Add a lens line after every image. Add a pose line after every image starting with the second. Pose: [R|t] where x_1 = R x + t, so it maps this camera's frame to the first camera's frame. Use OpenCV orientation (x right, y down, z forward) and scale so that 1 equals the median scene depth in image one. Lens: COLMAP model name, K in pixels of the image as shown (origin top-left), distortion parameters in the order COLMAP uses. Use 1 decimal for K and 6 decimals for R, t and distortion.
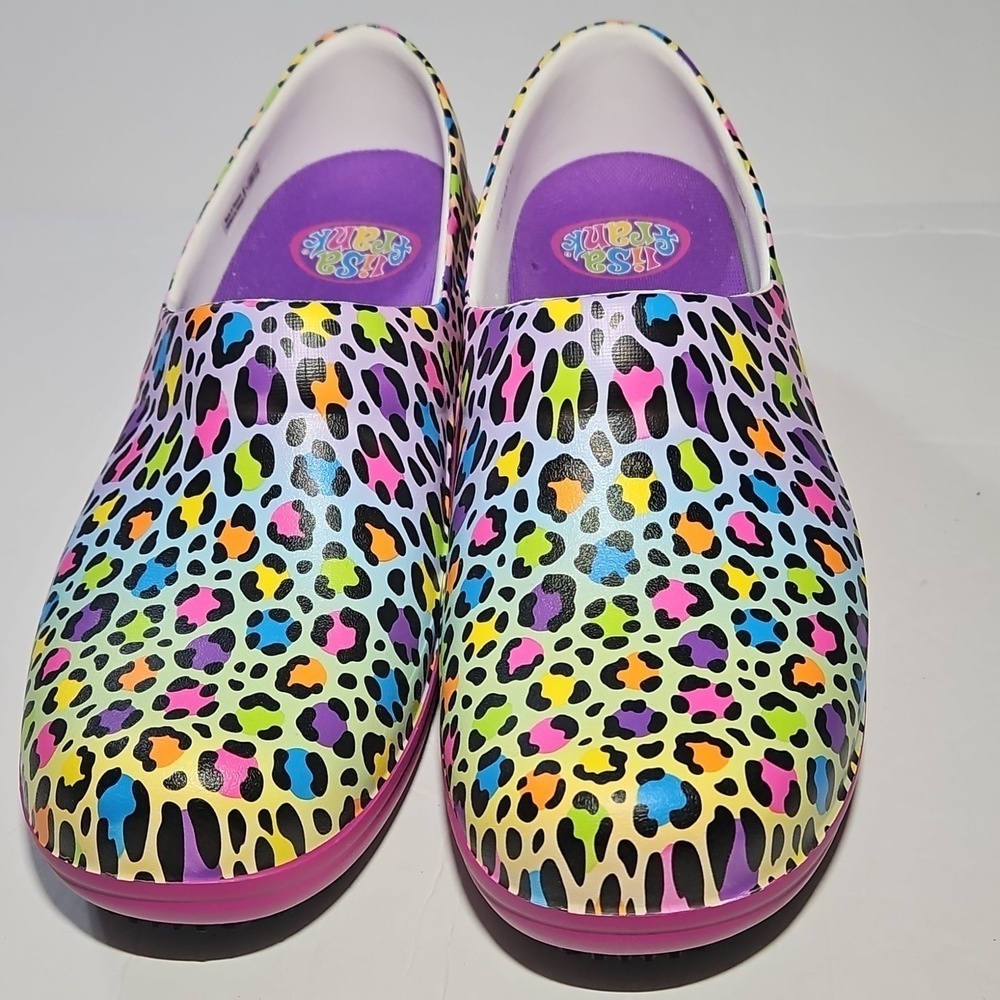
lens RADIAL K [[1614.2, 0, 500.0], [0, 1614.2, 500.0], [0, 0, 1]] dist [0.049357, -0.181480]
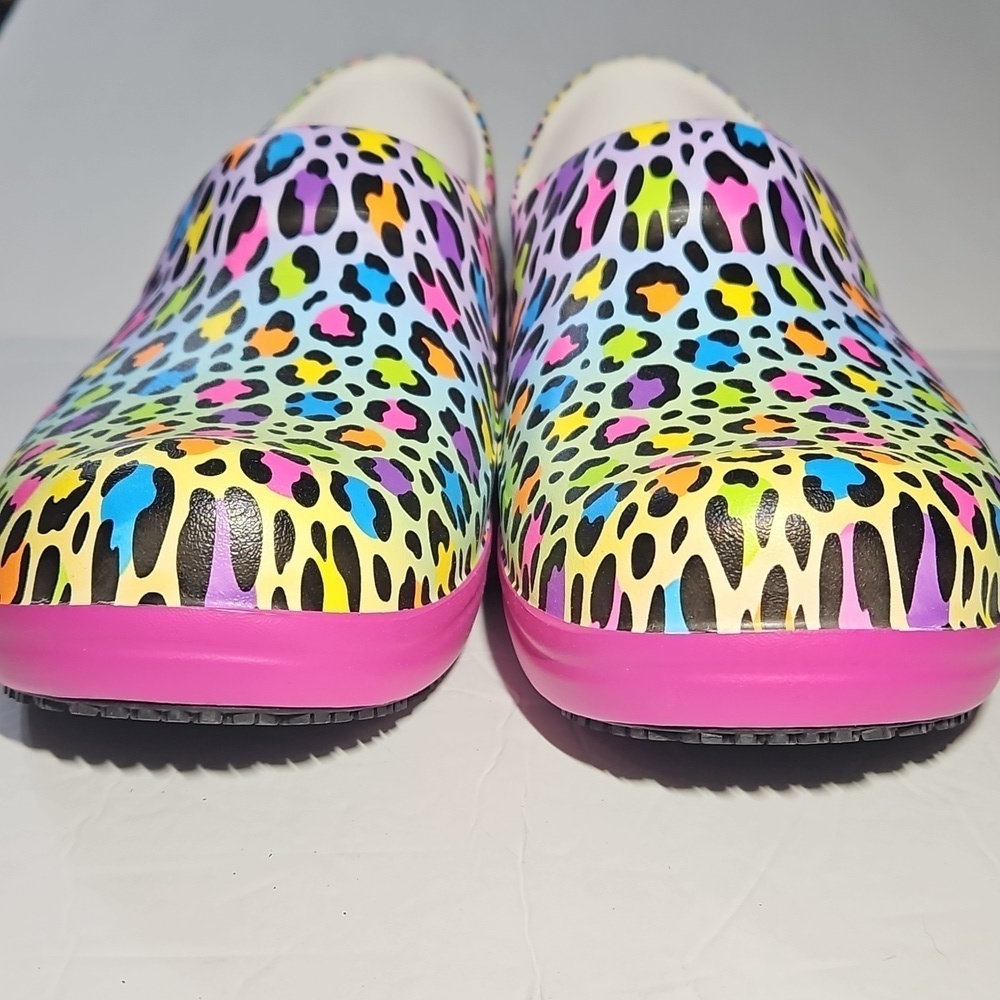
lens RADIAL K [[1614.2, 0, 500.0], [0, 1614.2, 500.0], [0, 0, 1]] dist [0.049357, -0.181480]
pose [[0.993792, 0.053477, 0.097562, -0.125124], [-0.006519, 0.903388, -0.428774, 0.474942], [-0.111065, 0.425476, 0.898128, 0.265982]]
